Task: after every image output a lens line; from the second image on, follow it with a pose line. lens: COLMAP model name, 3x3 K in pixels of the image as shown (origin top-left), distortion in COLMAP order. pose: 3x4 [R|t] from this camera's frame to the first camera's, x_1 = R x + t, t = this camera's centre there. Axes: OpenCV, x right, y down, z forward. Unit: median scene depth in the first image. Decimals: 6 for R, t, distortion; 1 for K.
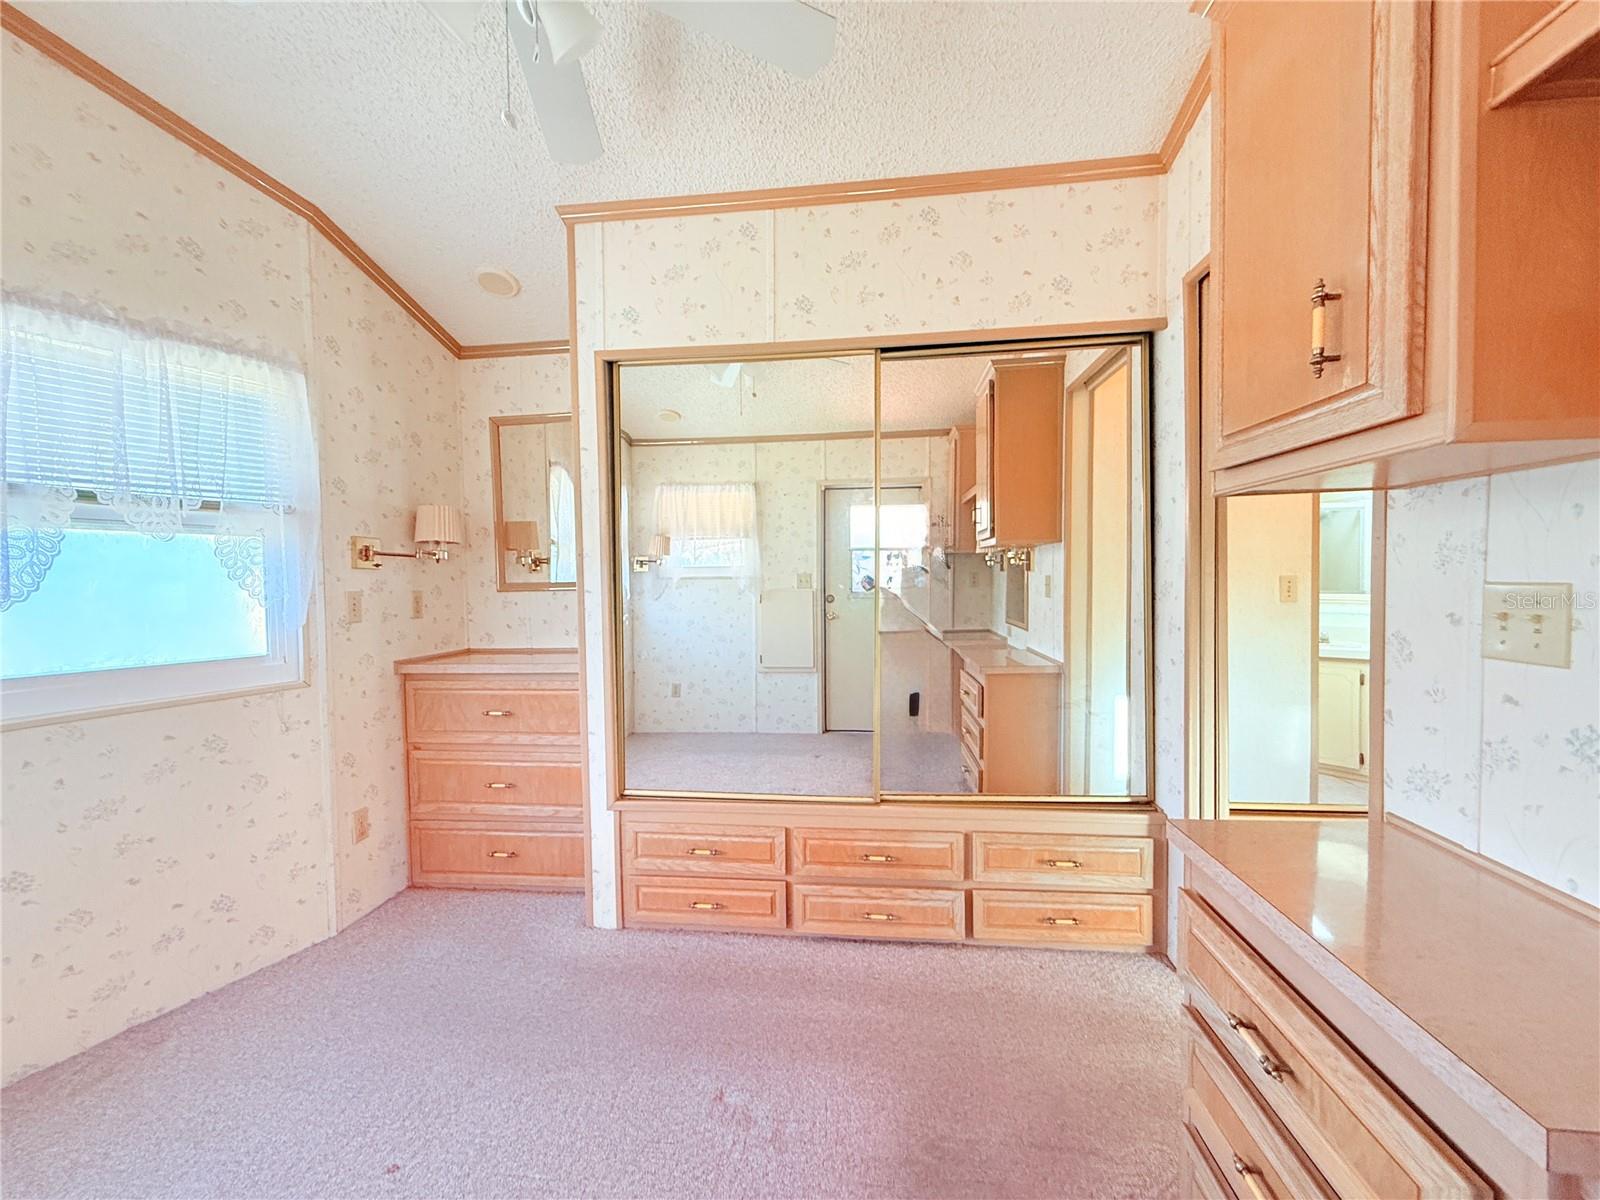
lens RADIAL K [[640.2, 0, 794.7], [0, 640.2, 599.3], [0, 0, 1]] dist [0.000925, 0.000129]
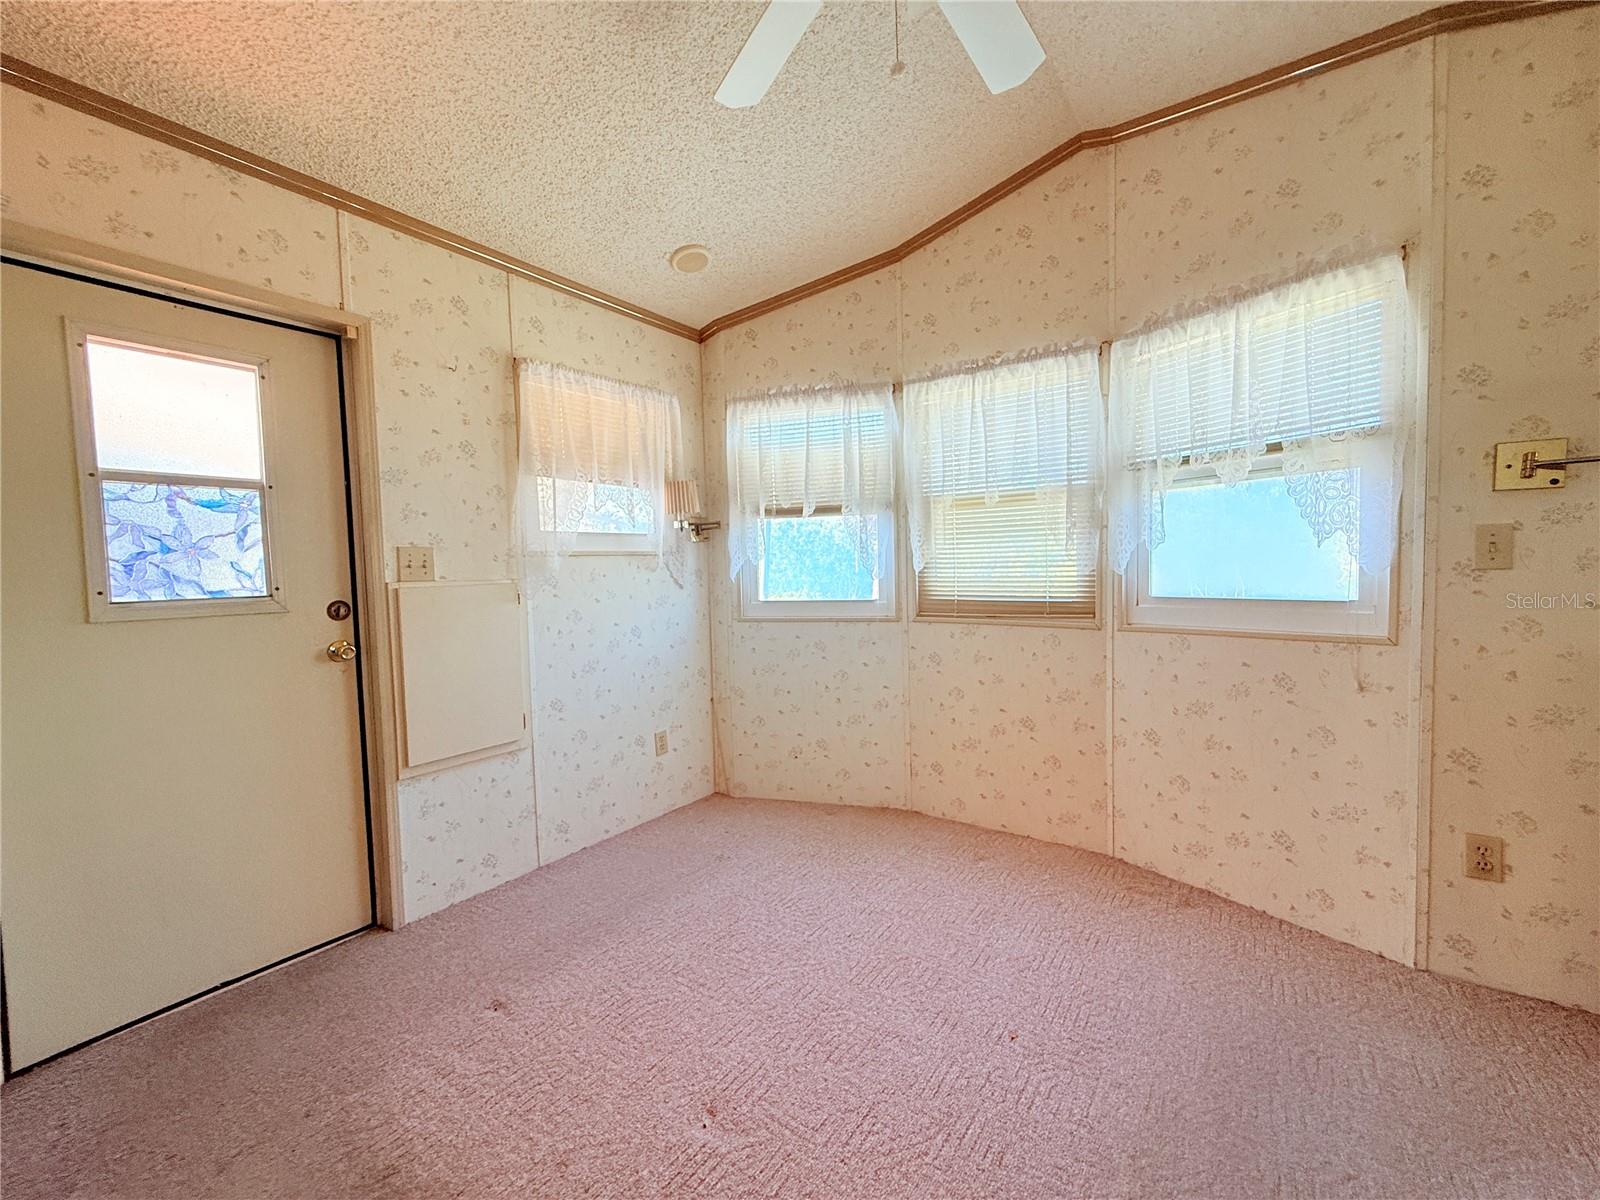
lens RADIAL K [[640.2, 0, 794.7], [0, 640.2, 599.3], [0, 0, 1]] dist [0.000925, 0.000129]
pose [[-0.497385, 0.066430, -0.864983, 0.292840], [0.009508, 0.997421, 0.071134, 0.012611], [0.867478, 0.027157, -0.496734, 0.692981]]
